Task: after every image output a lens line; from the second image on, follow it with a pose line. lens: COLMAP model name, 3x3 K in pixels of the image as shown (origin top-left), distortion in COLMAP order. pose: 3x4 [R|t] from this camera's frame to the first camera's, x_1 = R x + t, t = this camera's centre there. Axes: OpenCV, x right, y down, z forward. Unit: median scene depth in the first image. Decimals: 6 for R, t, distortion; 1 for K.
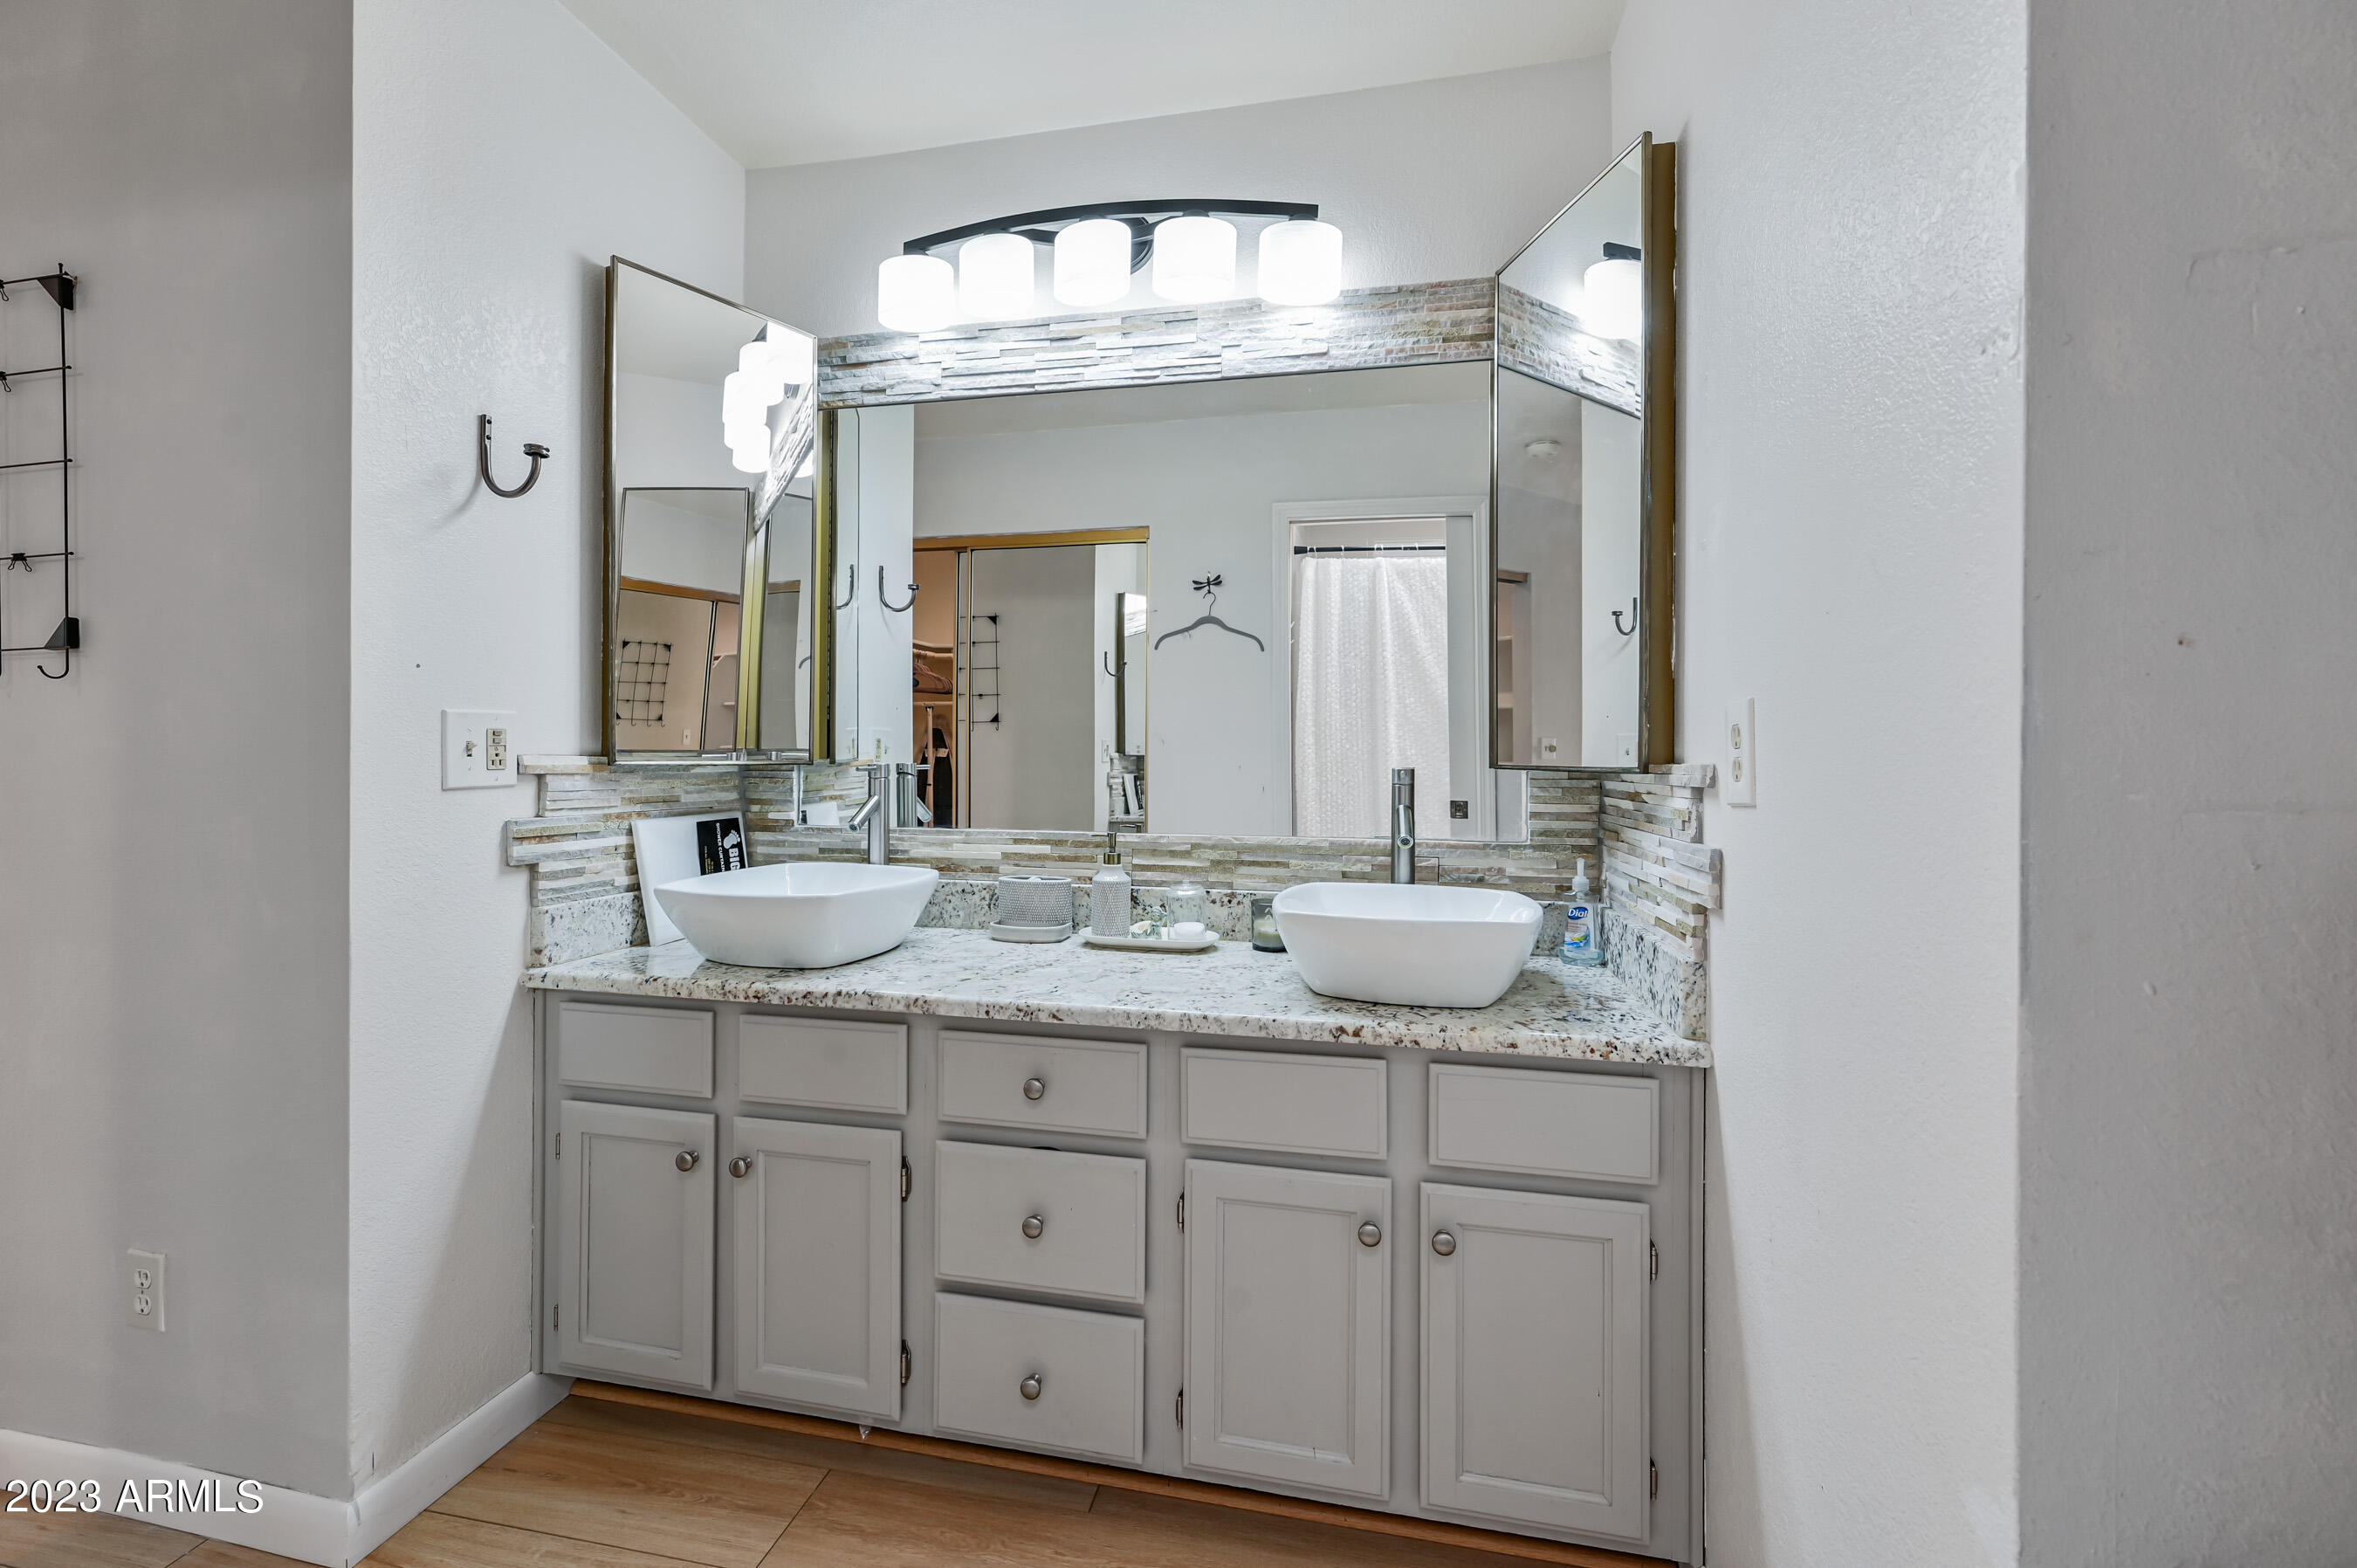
lens RADIAL K [[938.7, 0, 1188.2], [0, 938.7, 765.4], [0, 0, 1]] dist [0.000520, 0.000260]
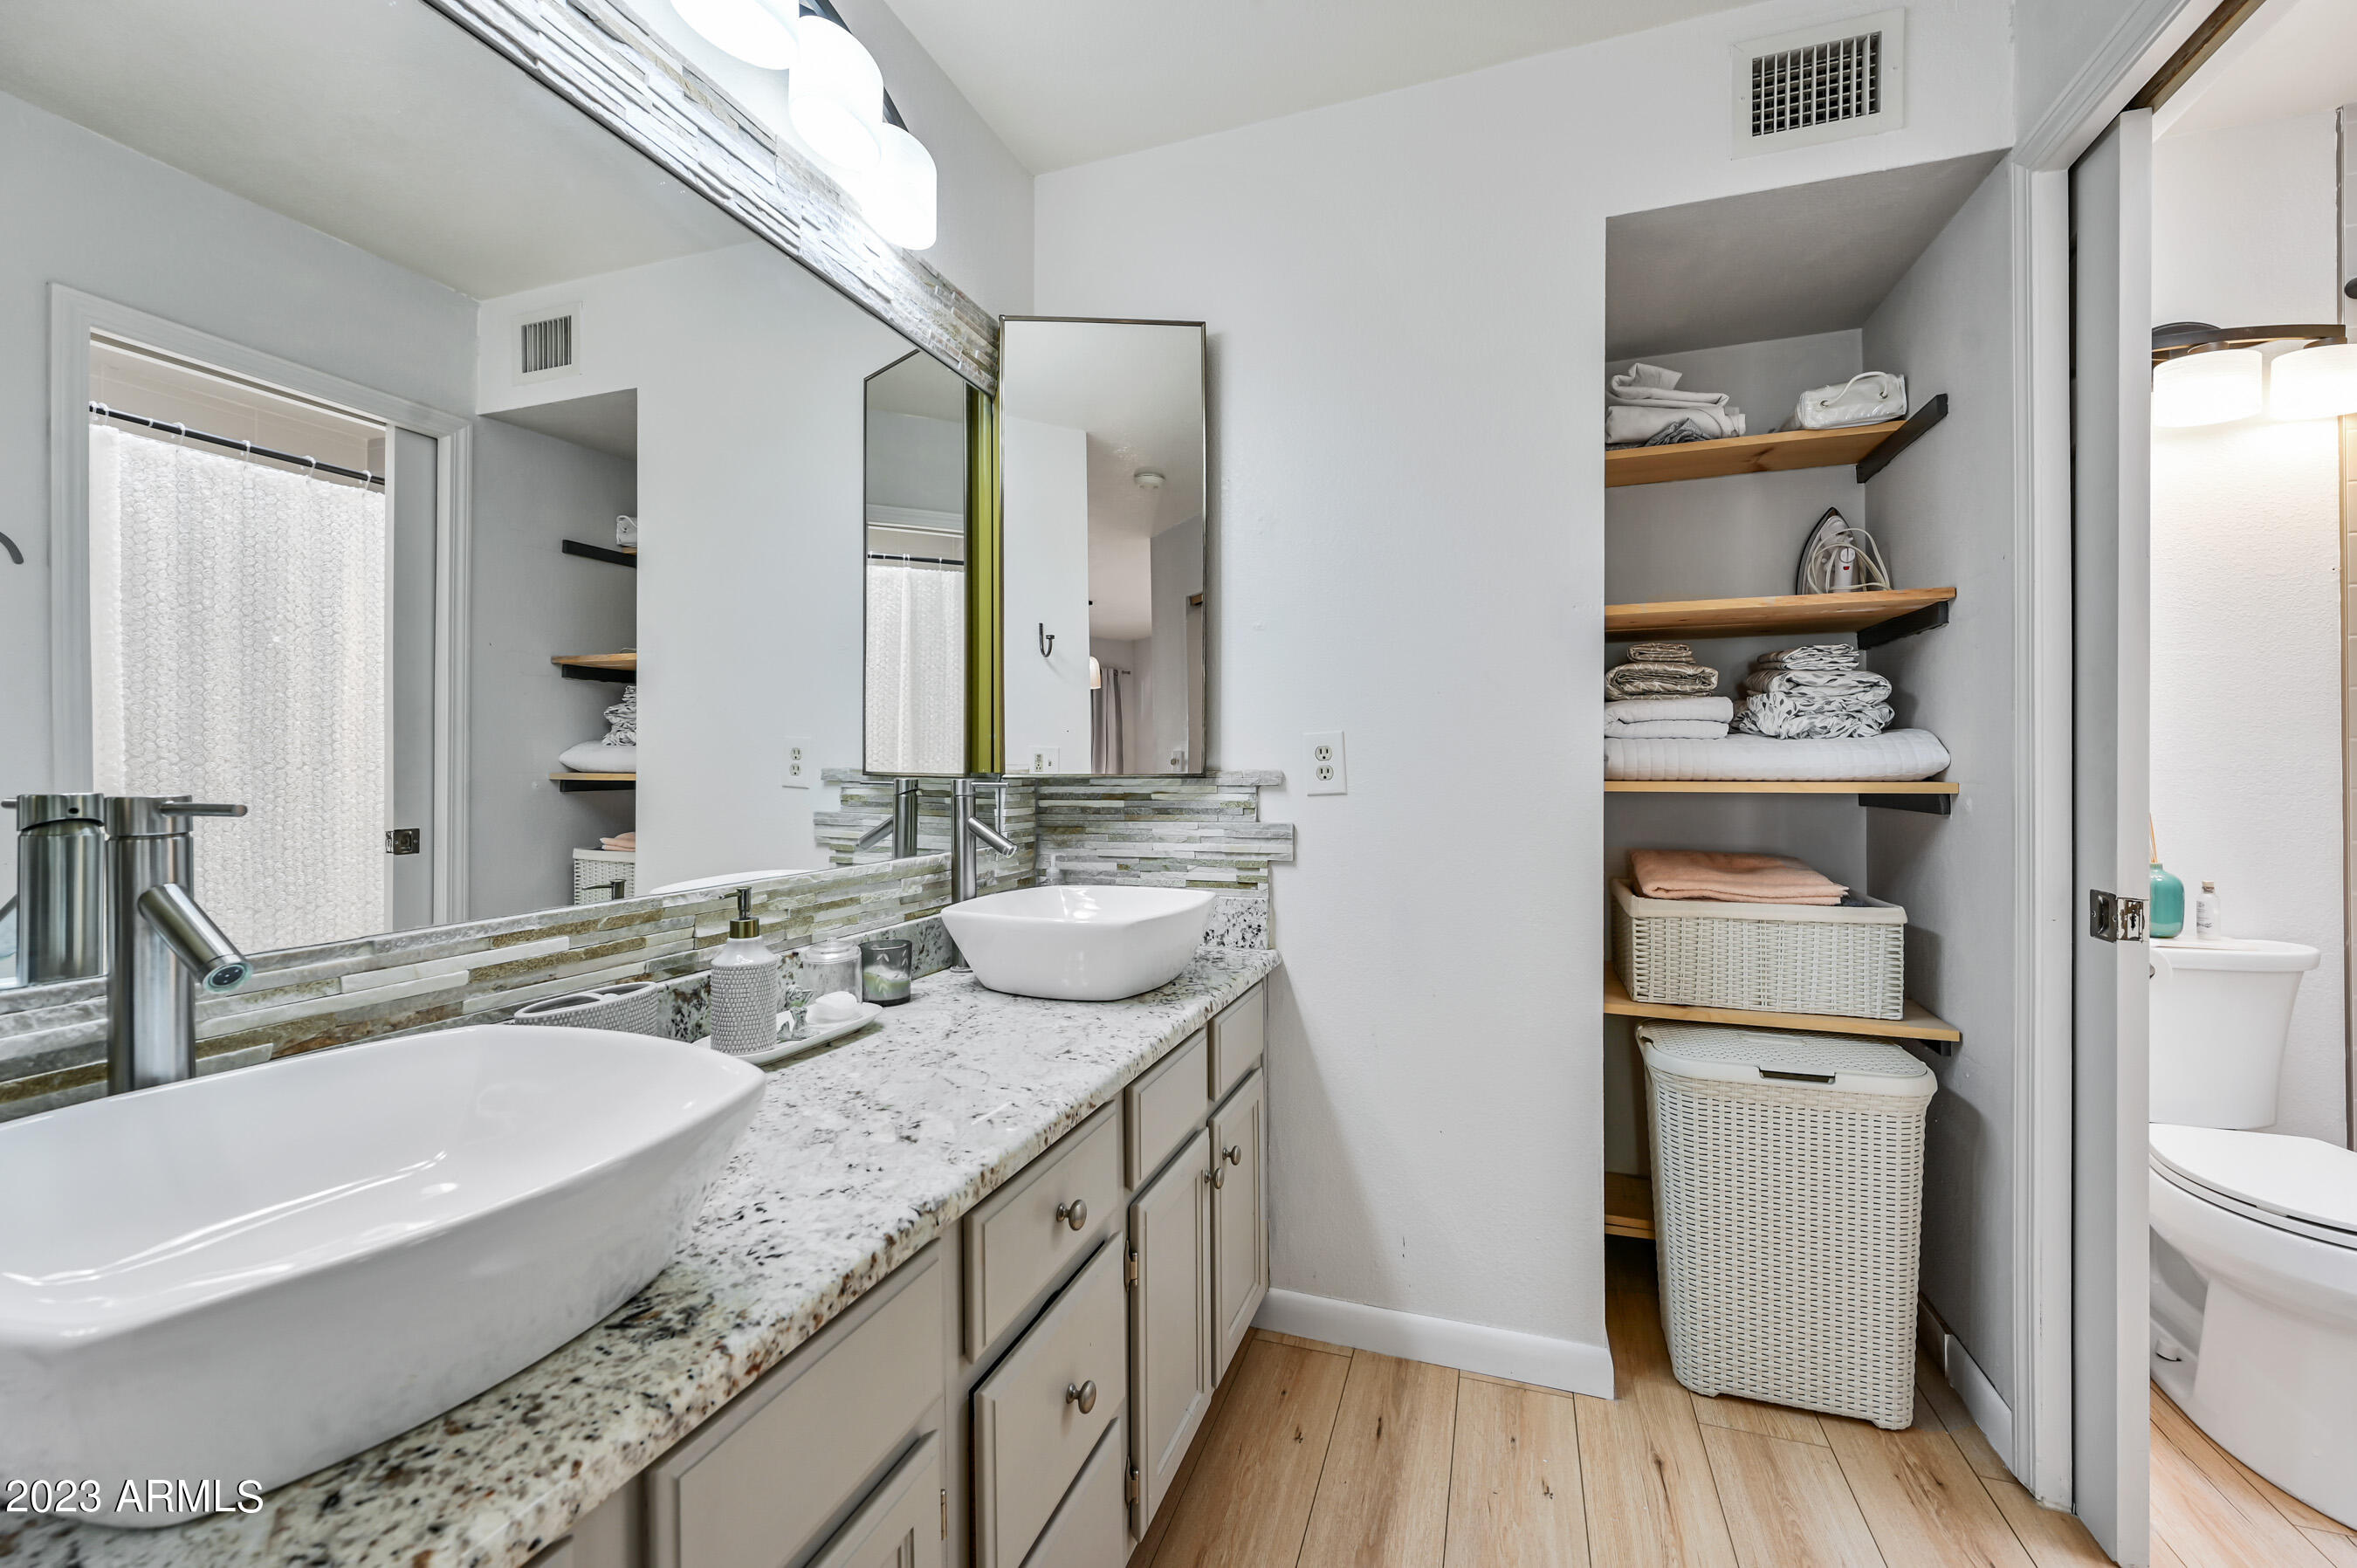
lens RADIAL K [[938.7, 0, 1188.2], [0, 938.7, 765.4], [0, 0, 1]] dist [0.000520, 0.000260]
pose [[0.138910, -0.002461, 0.990302, -0.652689], [0.011635, 0.999932, 0.000853, -0.008418], [-0.990237, 0.011404, 0.138929, 0.593713]]
